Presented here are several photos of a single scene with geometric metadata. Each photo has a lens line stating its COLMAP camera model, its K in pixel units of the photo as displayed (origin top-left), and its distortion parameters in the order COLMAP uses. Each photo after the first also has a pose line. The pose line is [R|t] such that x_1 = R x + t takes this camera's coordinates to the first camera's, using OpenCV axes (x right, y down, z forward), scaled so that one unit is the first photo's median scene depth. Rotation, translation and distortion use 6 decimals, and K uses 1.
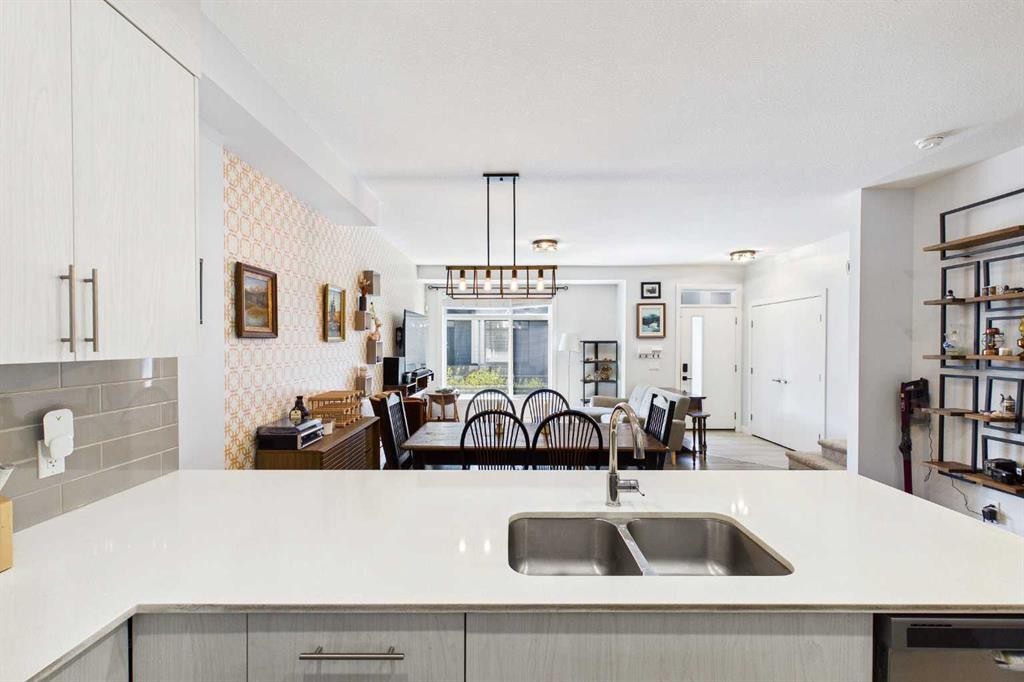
lens RADIAL K [[433.3, 0, 512.1], [0, 433.3, 348.7], [0, 0, 1]] dist [0.001349, 0.000300]
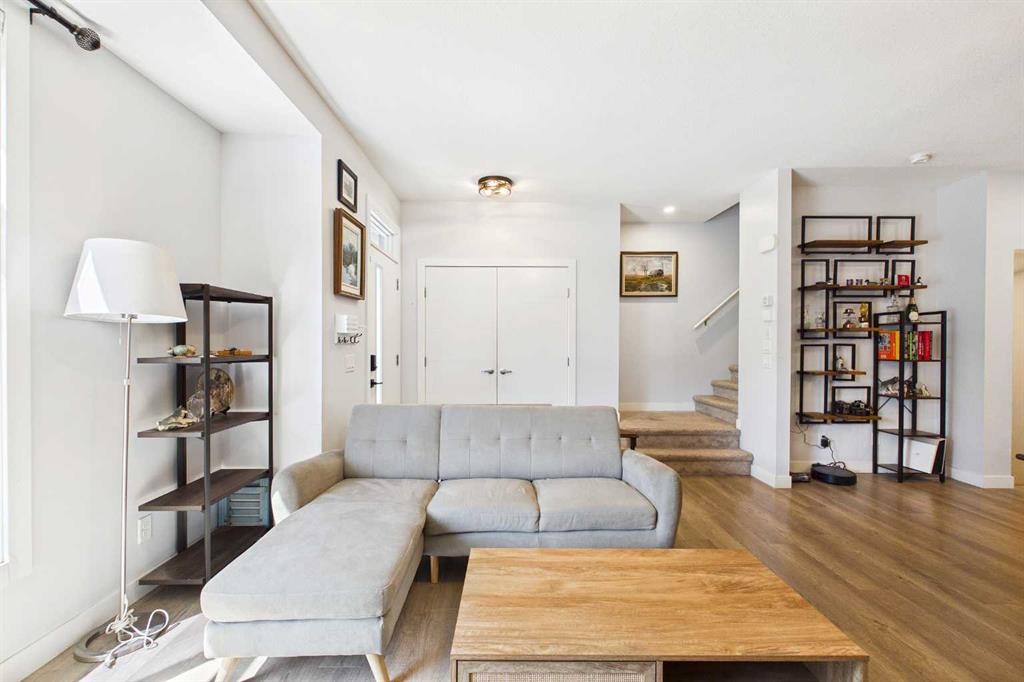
lens RADIAL K [[433.3, 0, 512.1], [0, 433.3, 348.7], [0, 0, 1]] dist [0.001349, 0.000300]
pose [[-0.011764, -0.008685, 0.999893, -0.226983], [0.008969, 0.999921, 0.008791, 0.046861], [-0.999891, 0.009072, -0.011685, 1.637048]]
